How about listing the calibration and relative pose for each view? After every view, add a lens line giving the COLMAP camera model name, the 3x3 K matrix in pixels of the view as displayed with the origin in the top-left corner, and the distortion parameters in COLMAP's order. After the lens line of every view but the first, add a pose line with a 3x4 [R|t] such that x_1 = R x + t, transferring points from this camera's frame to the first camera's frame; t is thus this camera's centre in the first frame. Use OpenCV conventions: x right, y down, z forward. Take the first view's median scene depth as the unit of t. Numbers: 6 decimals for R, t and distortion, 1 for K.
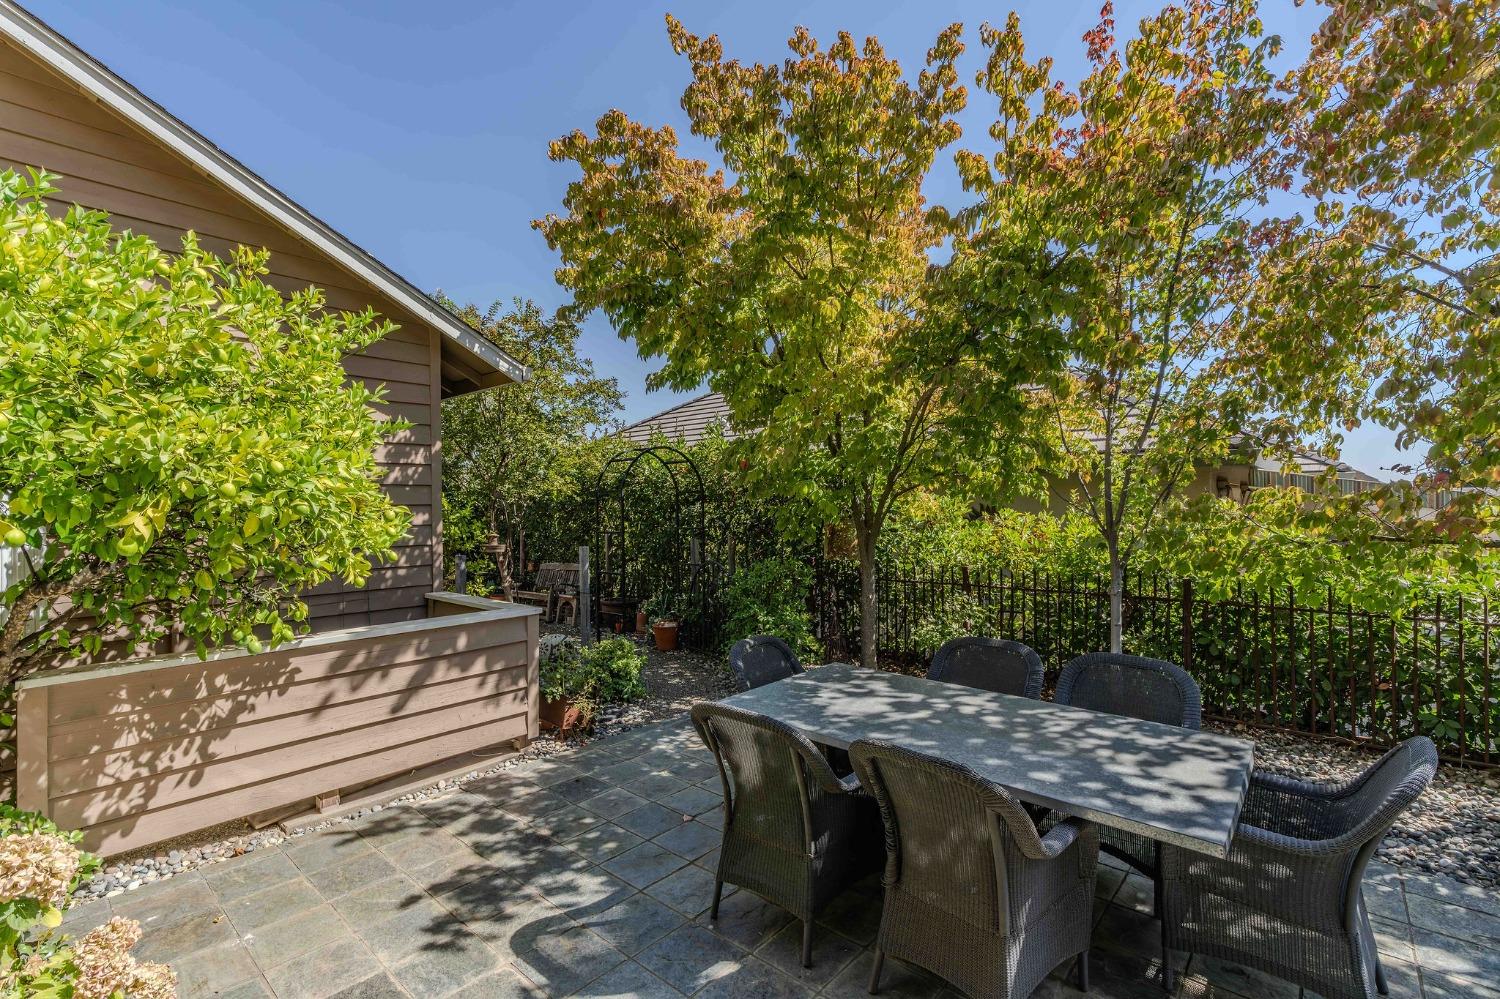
lens RADIAL K [[683.9, 0, 739.7], [0, 683.9, 502.7], [0, 0, 1]] dist [-0.004119, 0.000248]
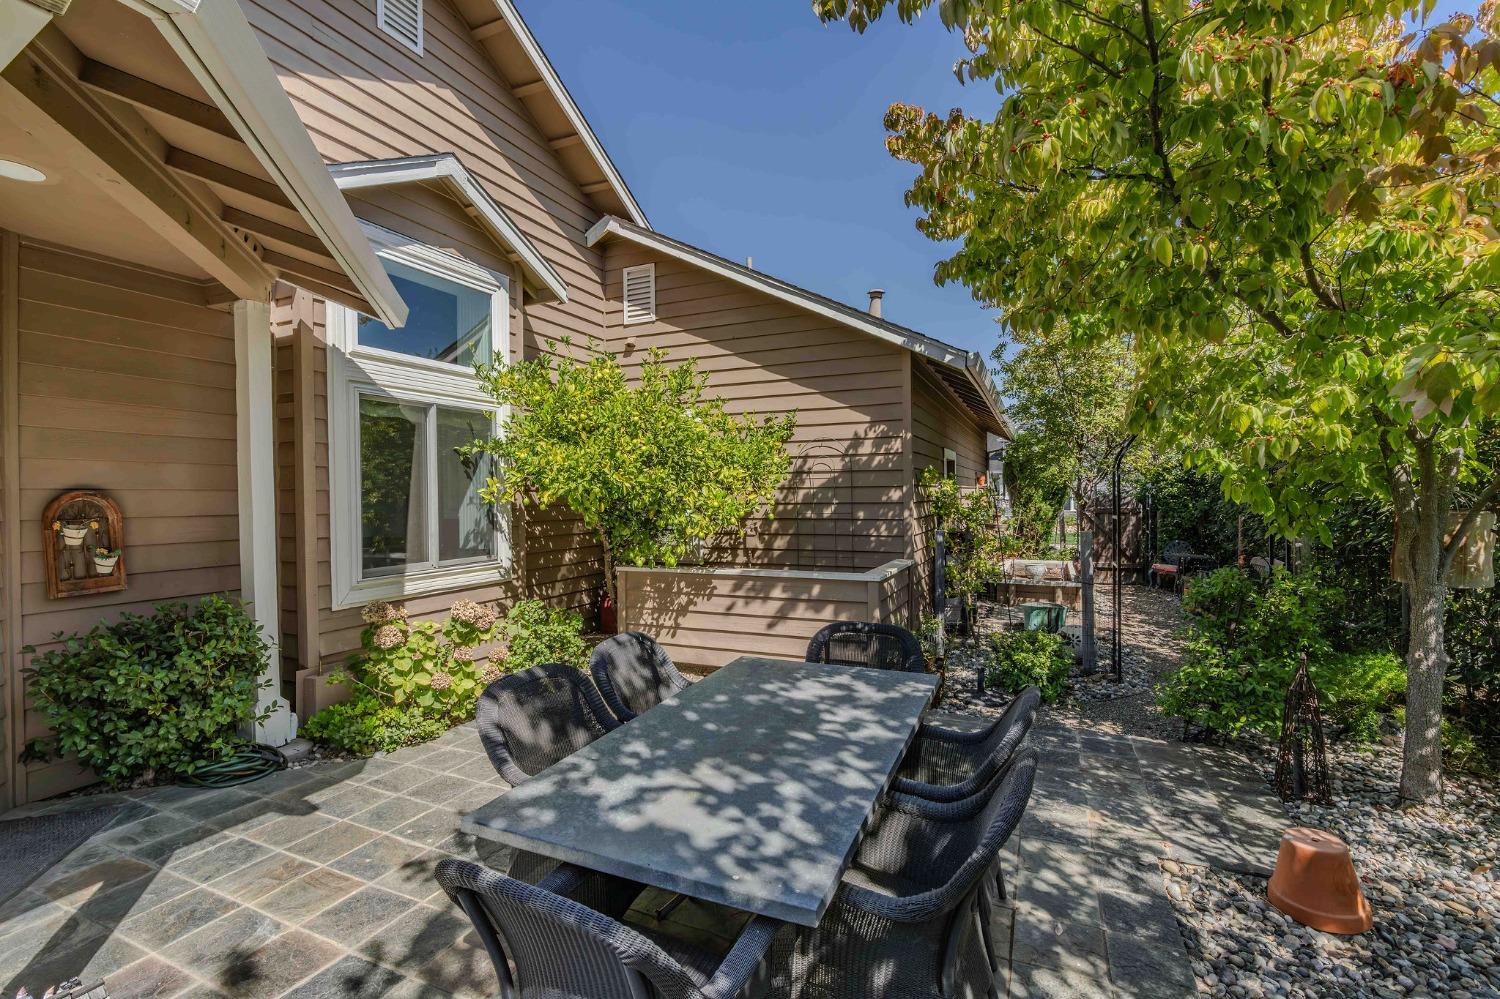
lens RADIAL K [[683.9, 0, 734.6], [0, 683.9, 497.5], [0, 0, 1]] dist [-0.004119, 0.000248]
pose [[0.295625, 0.011027, -0.955240, 0.860931], [0.006763, 0.999884, 0.013636, 0.006491], [0.955280, -0.010492, 0.295516, 0.514546]]
